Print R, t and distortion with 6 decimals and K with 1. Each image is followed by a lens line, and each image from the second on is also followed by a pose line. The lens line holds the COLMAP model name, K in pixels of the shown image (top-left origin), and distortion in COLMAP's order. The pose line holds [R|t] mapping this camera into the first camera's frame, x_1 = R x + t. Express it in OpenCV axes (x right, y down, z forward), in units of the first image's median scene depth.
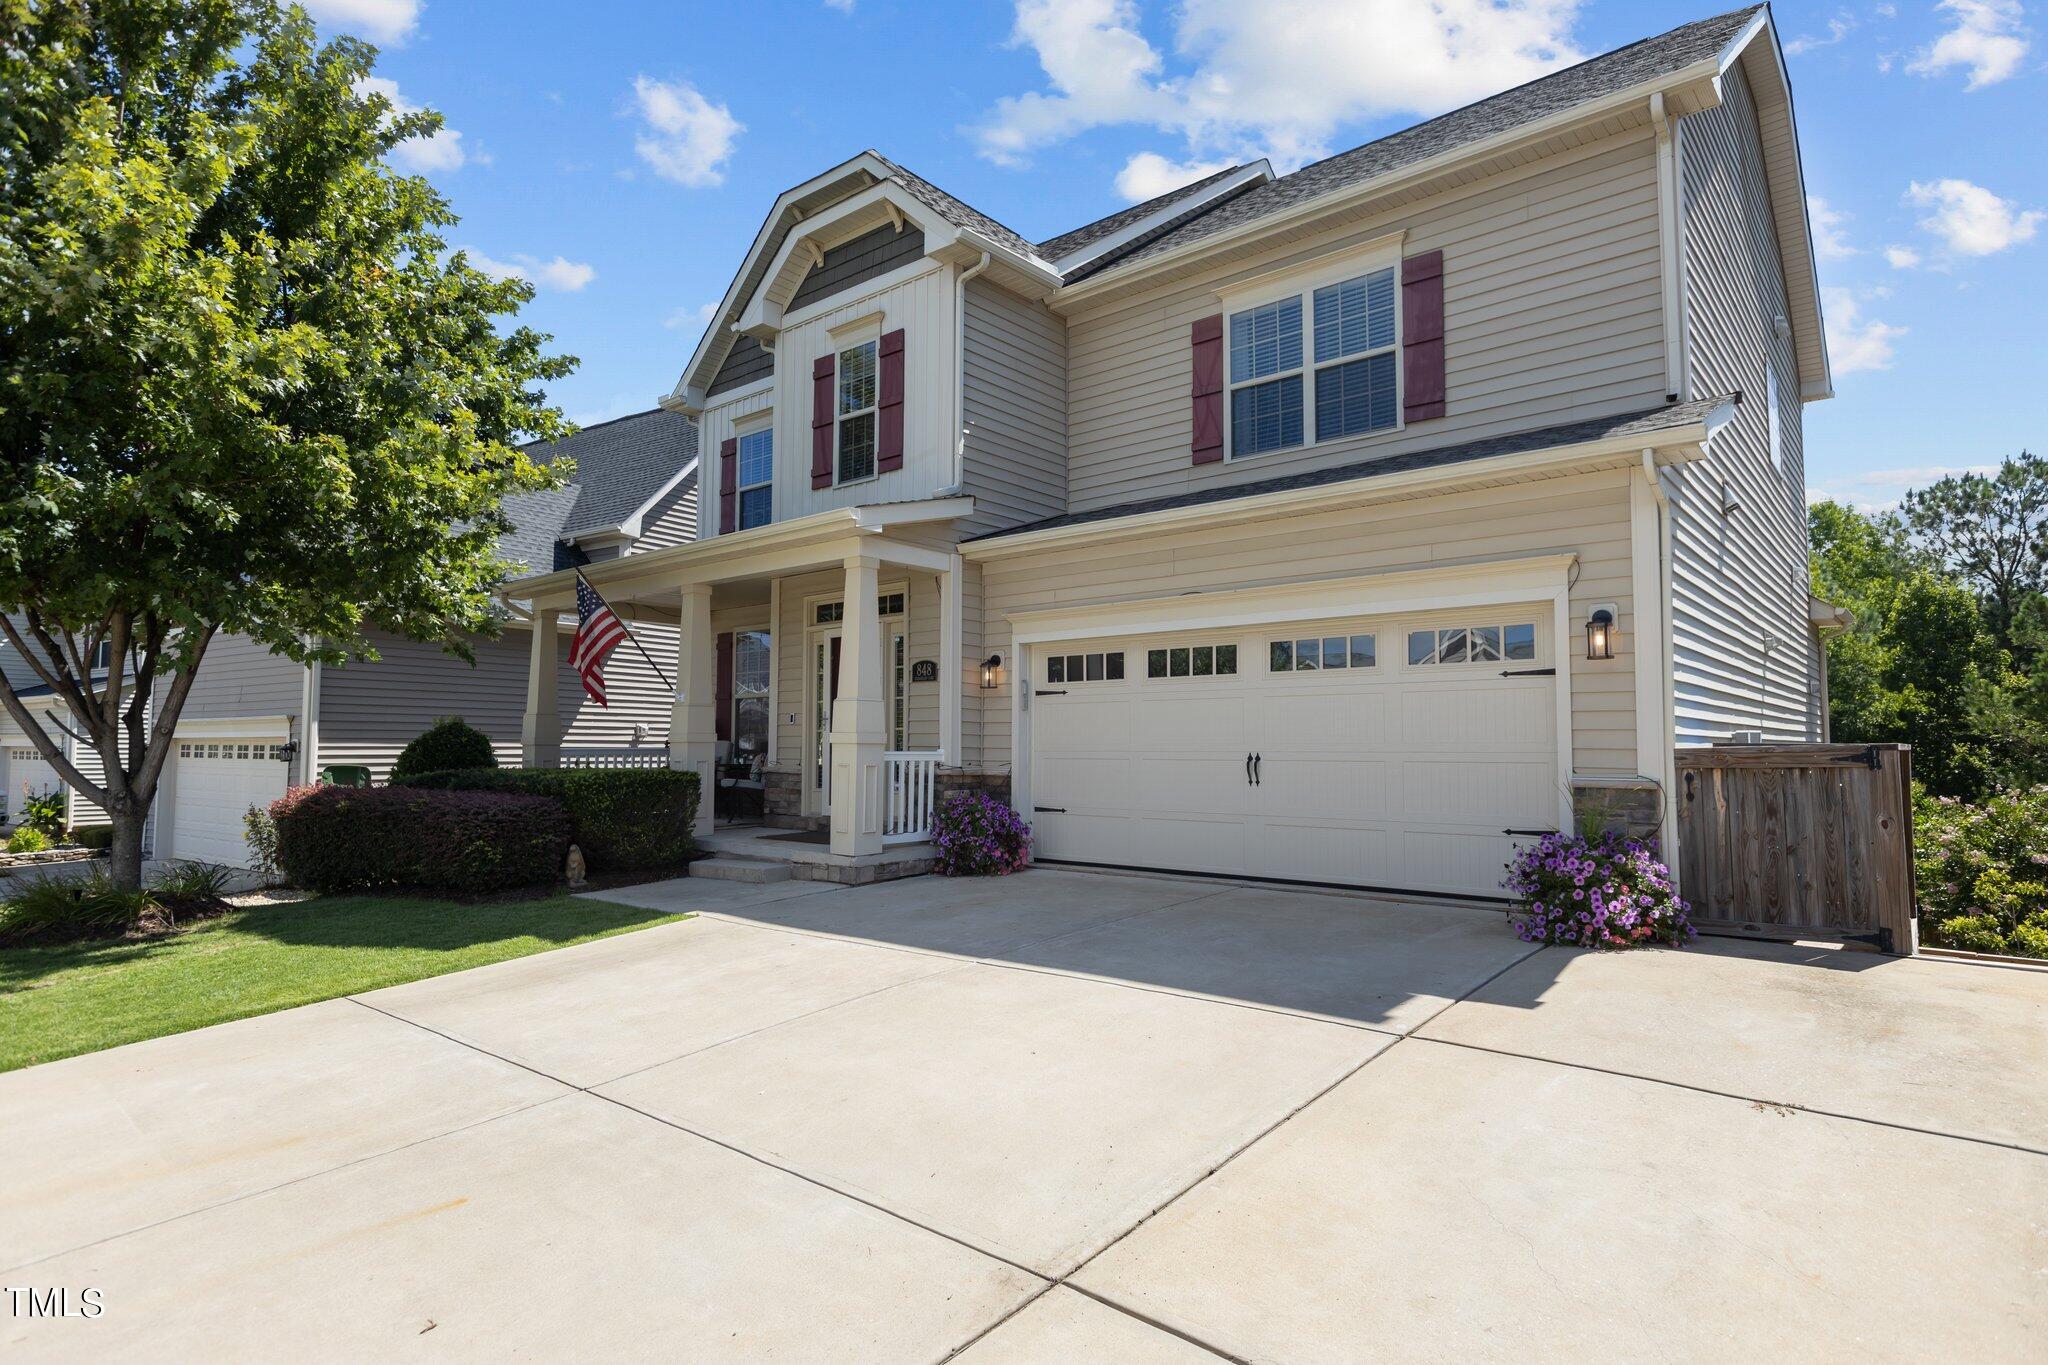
lens RADIAL K [[1094.3, 0, 1024.0], [0, 1094.3, 682.5], [0, 0, 1]] dist [-0.000893, -0.000093]
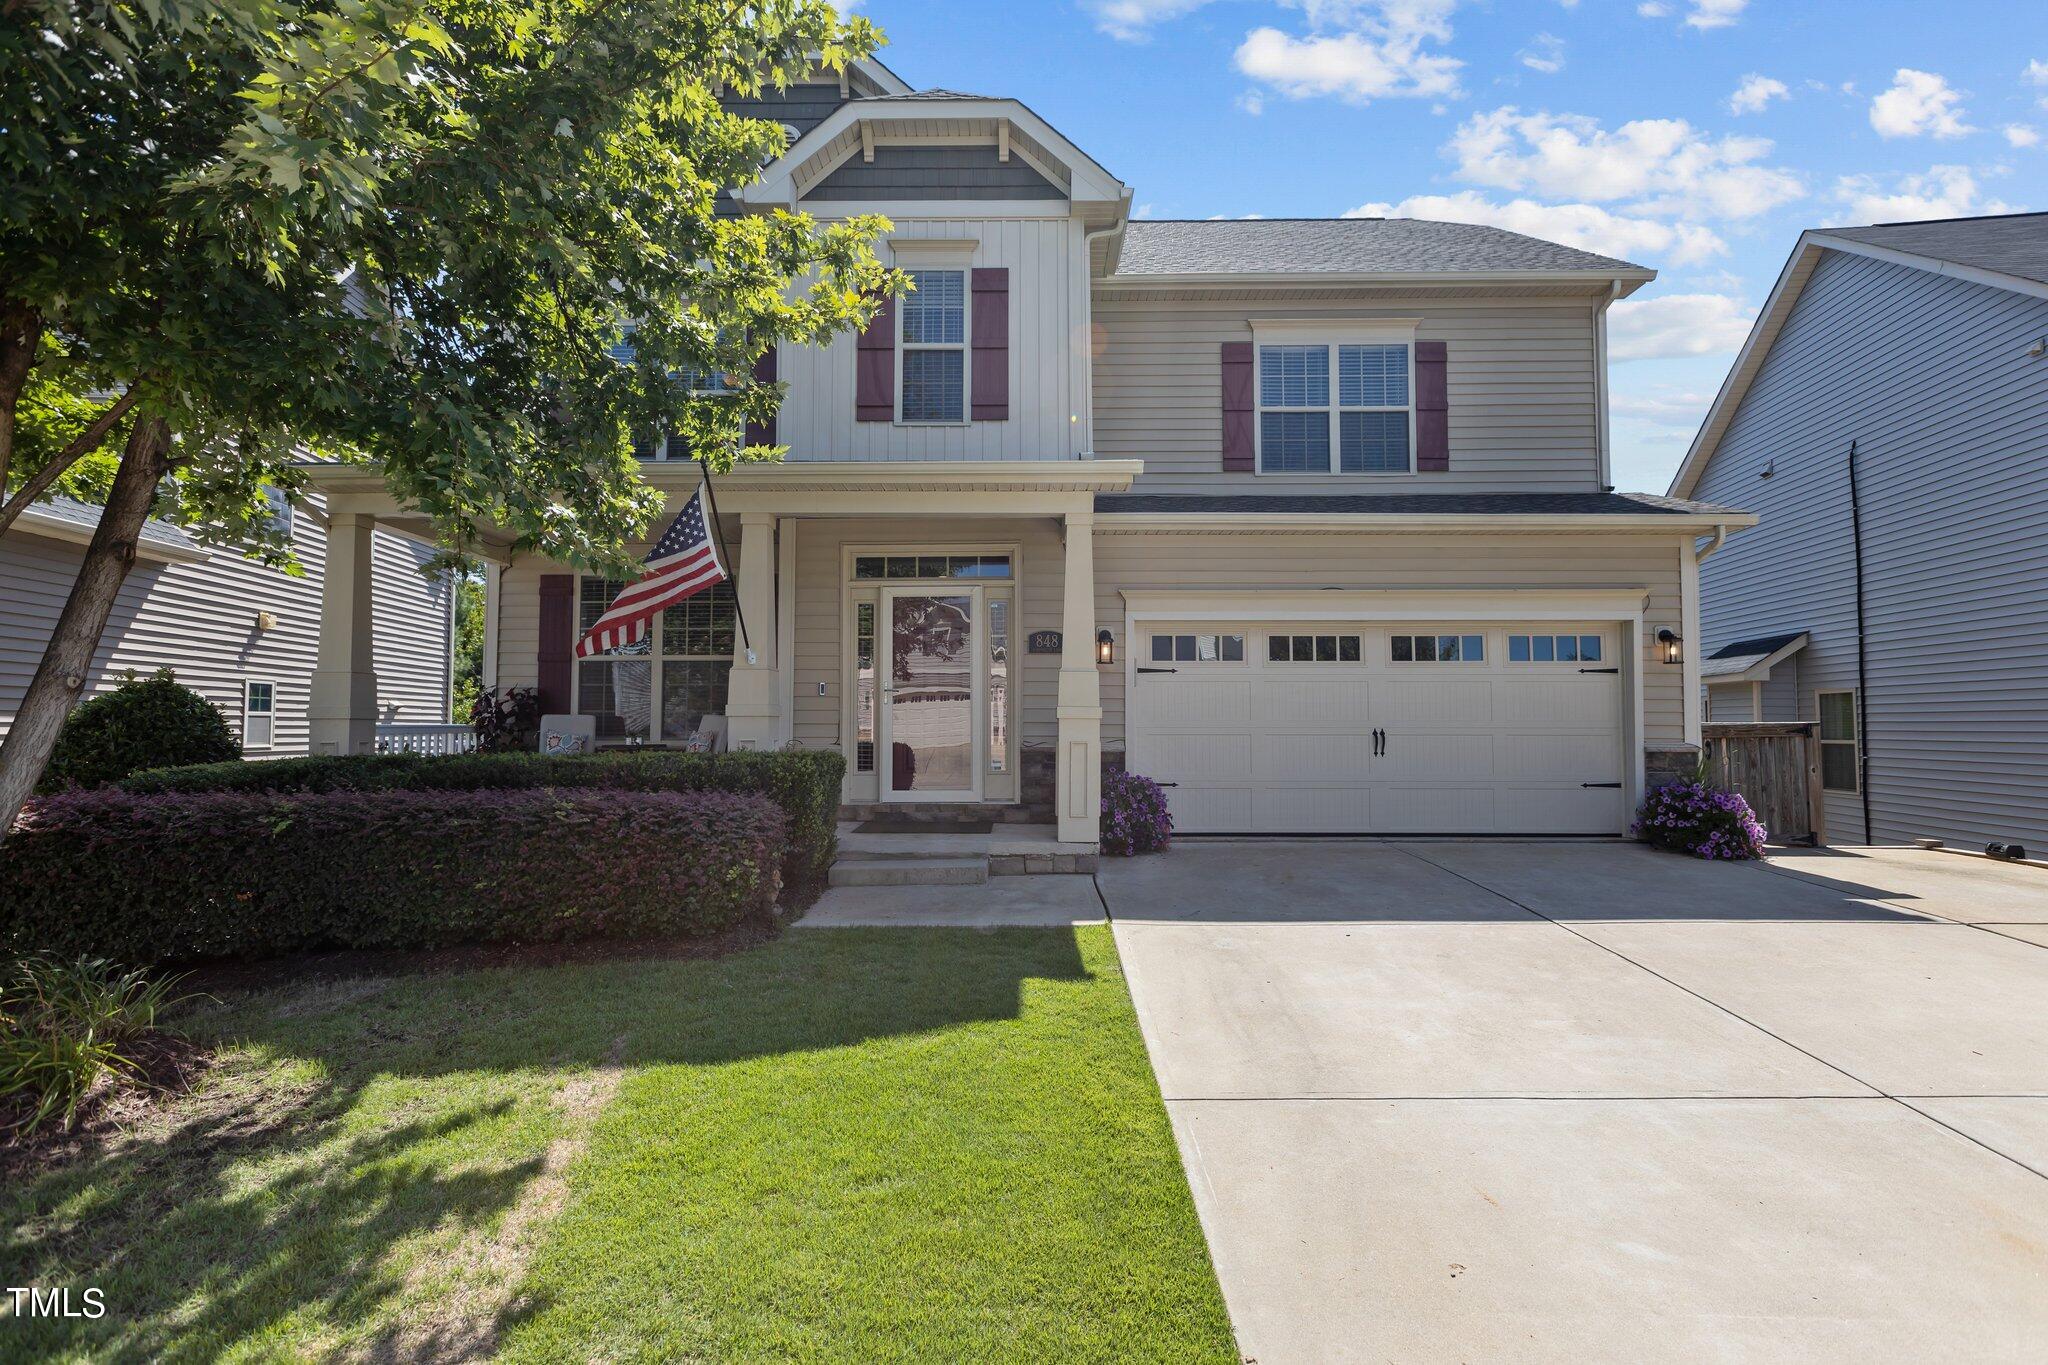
lens RADIAL K [[976.8, 0, 1024.0], [0, 976.8, 682.5], [0, 0, 1]] dist [0.001218, -0.000162]
pose [[0.765298, 0.029592, 0.642996, -0.678459], [-0.038714, 0.999250, 0.000090, 0.025896], [-0.642511, -0.024962, 0.765870, 0.389266]]
